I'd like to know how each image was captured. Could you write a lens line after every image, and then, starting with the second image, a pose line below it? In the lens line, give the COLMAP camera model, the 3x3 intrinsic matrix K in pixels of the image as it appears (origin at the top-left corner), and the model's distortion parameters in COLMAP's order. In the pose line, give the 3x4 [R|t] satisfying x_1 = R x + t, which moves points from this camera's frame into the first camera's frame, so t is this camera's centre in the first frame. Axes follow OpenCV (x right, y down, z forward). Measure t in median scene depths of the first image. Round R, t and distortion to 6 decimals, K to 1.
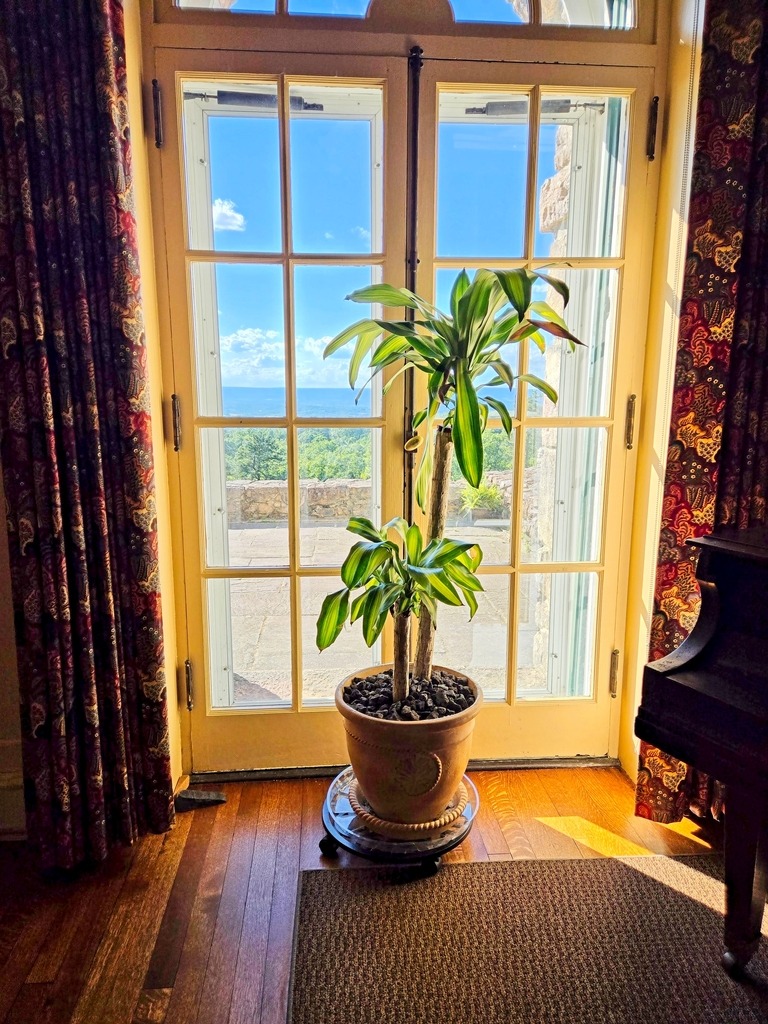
lens RADIAL K [[687.3, 0, 376.4], [0, 687.3, 511.8], [0, 0, 1]] dist [0.071231, -0.058240]
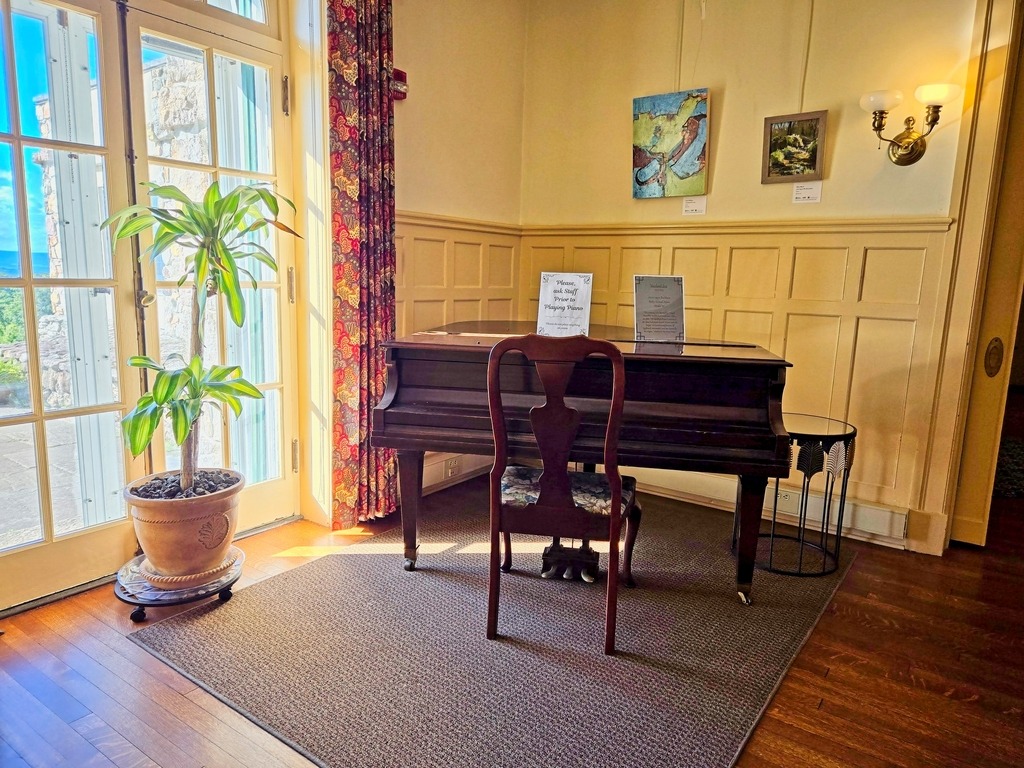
lens RADIAL K [[687.3, 0, 512.9], [0, 687.3, 387.2], [0, 0, 1]] dist [0.071231, -0.058240]
pose [[0.635363, -0.108947, 0.764489, -0.580477], [0.104441, 0.993025, 0.054716, 0.067735], [-0.765118, 0.045079, 0.642310, -0.376192]]
